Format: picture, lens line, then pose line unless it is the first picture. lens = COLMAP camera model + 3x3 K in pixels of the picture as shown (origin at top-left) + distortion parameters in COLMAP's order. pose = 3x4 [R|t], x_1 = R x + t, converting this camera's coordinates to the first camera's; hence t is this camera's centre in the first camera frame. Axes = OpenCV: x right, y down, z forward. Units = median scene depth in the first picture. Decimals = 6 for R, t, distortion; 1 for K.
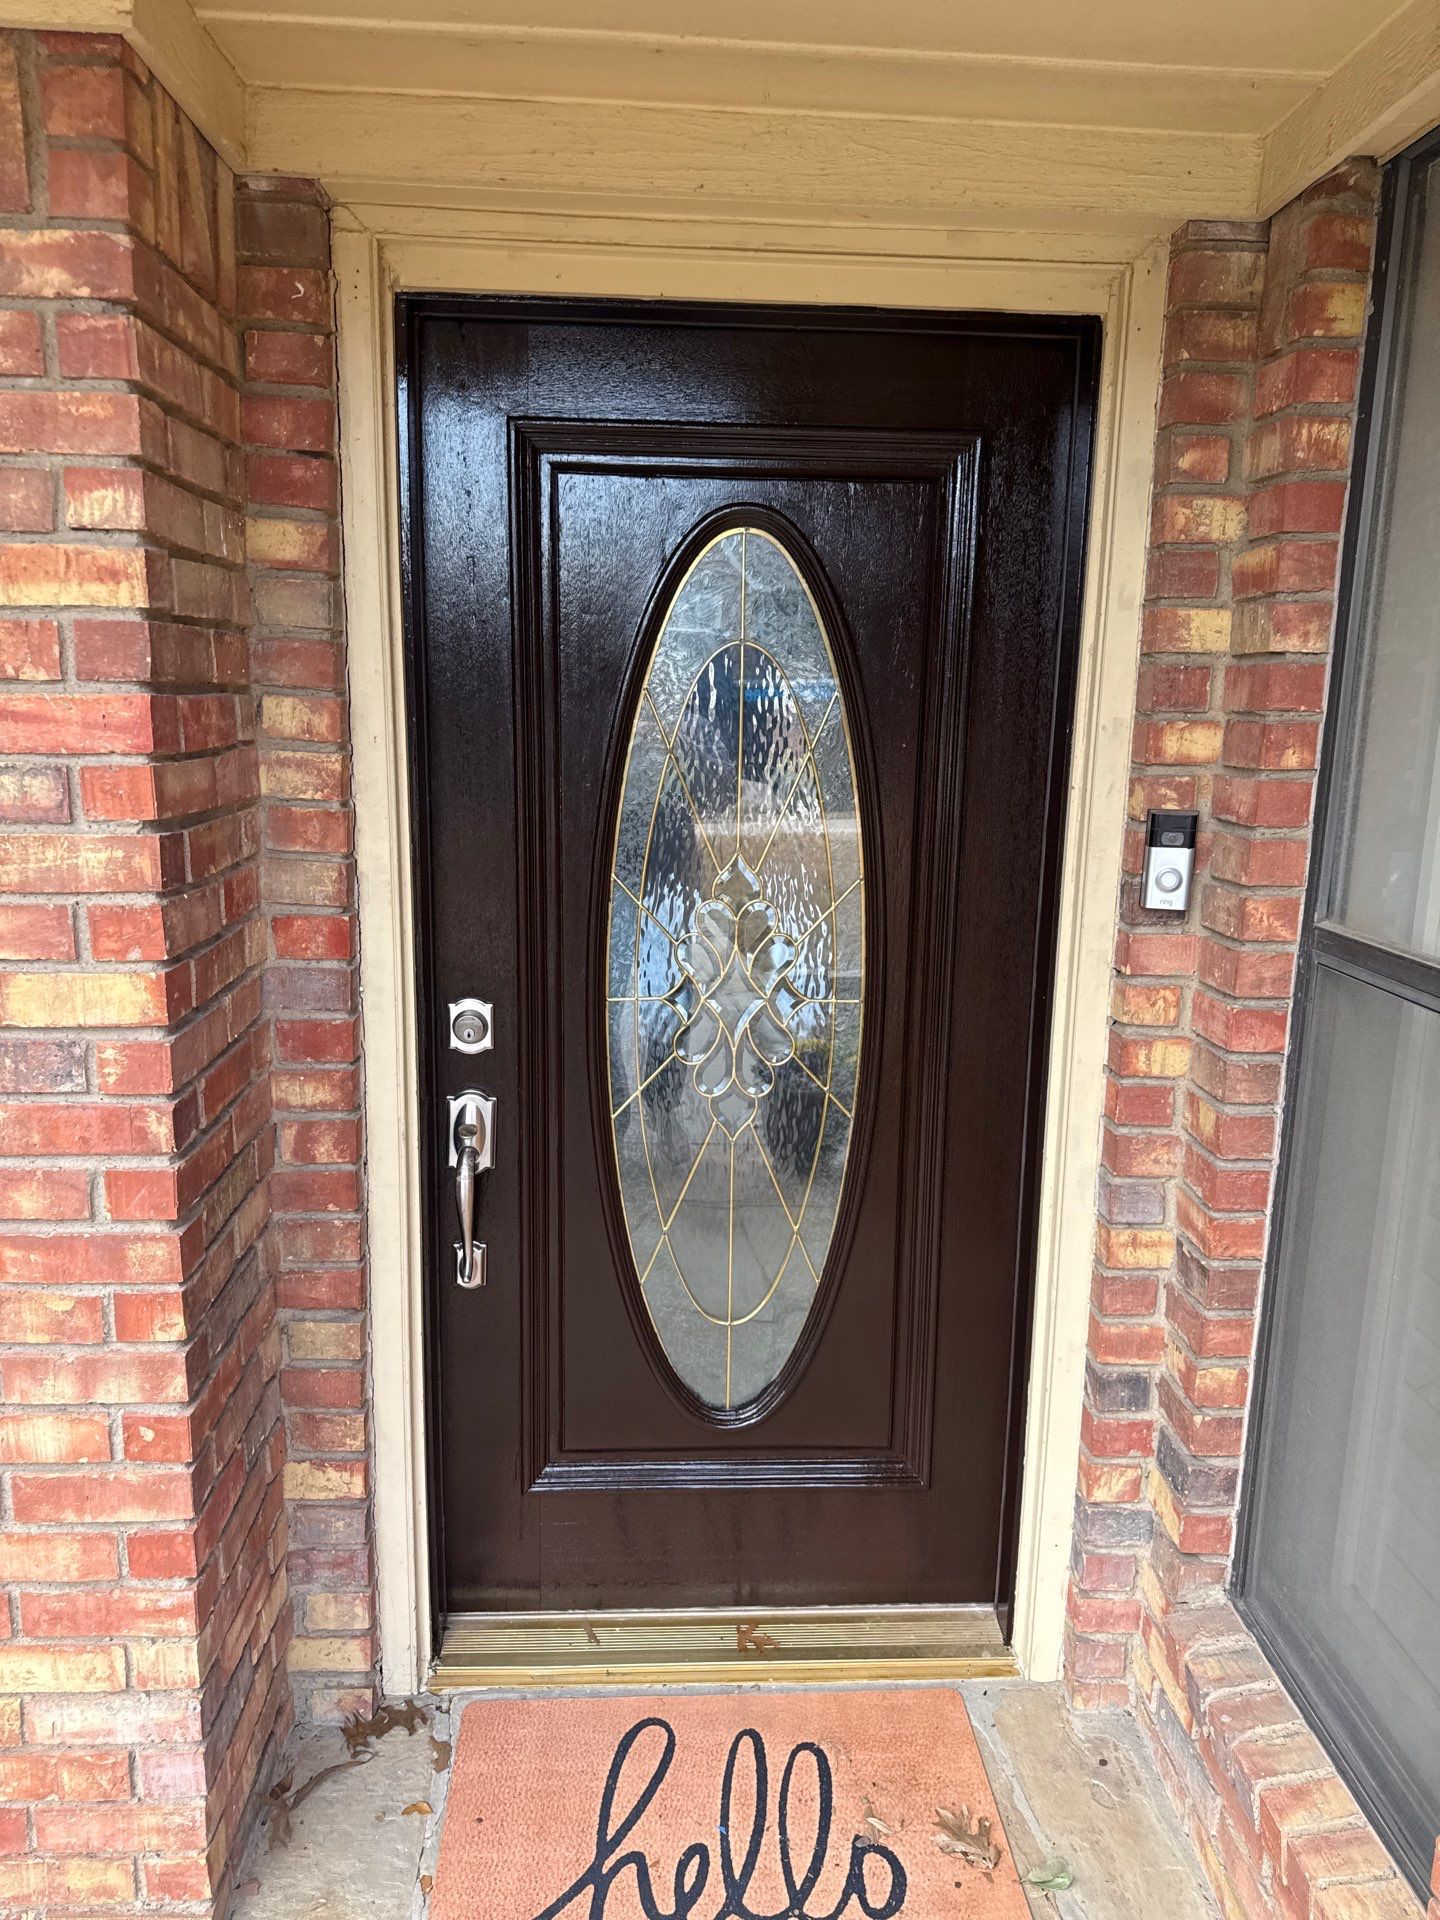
lens RADIAL K [[1405.5, 0, 720.0], [0, 1405.5, 960.0], [0, 0, 1]] dist [0.025293, 0.002085]
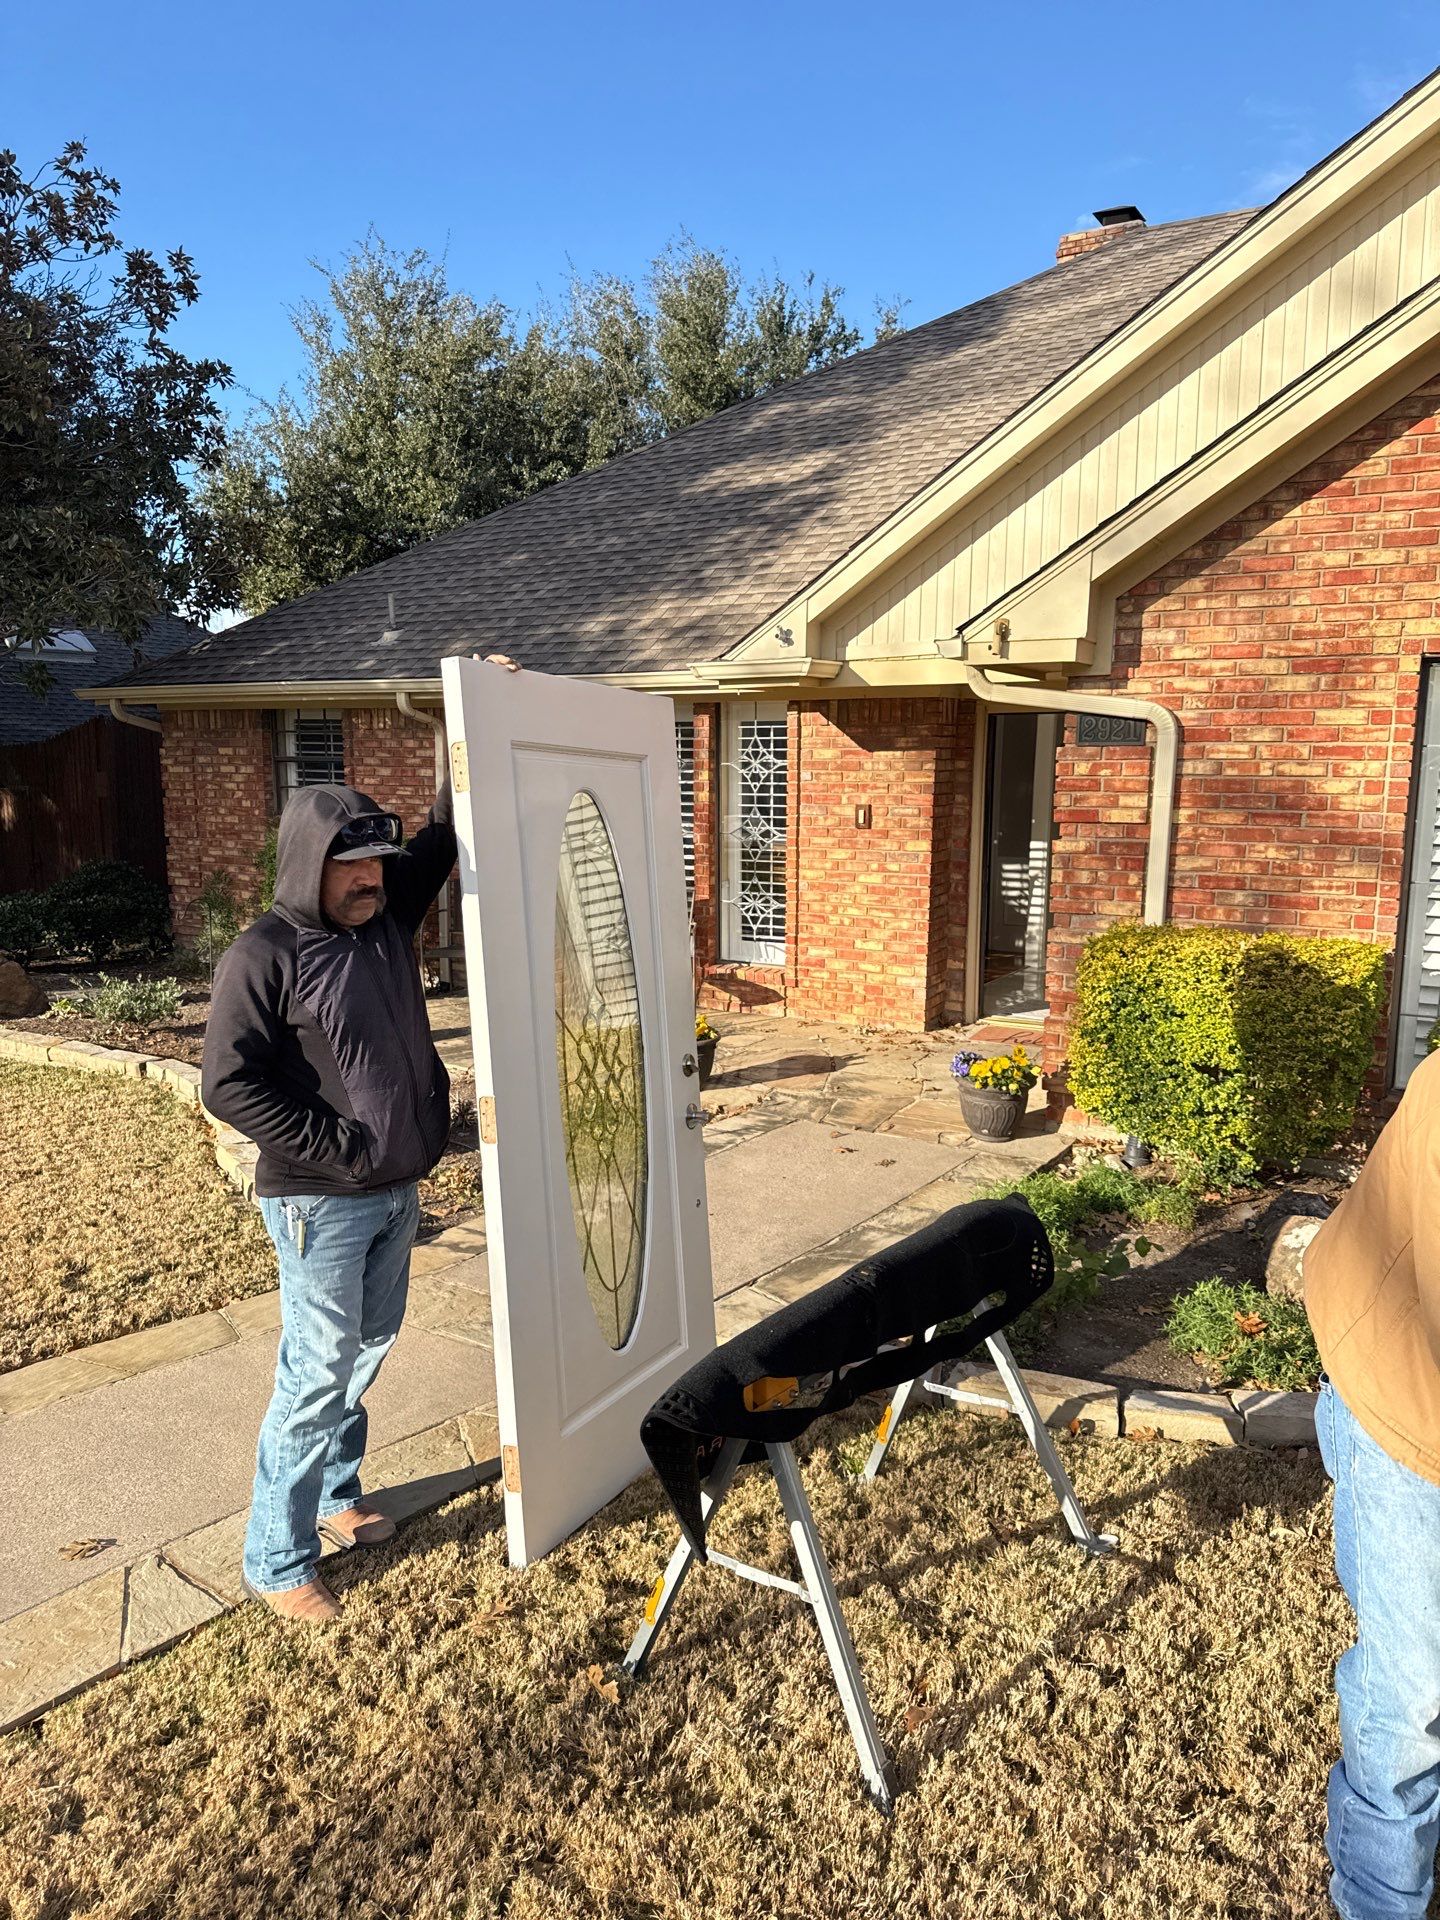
lens RADIAL K [[1405.5, 0, 720.0], [0, 1405.5, 960.0], [0, 0, 1]] dist [0.025293, 0.002085]
pose [[0.848170, 0.076063, -0.524234, 1.891020], [-0.094043, 0.995538, -0.007708, 0.597581], [0.521309, 0.055838, 0.851539, -4.245267]]
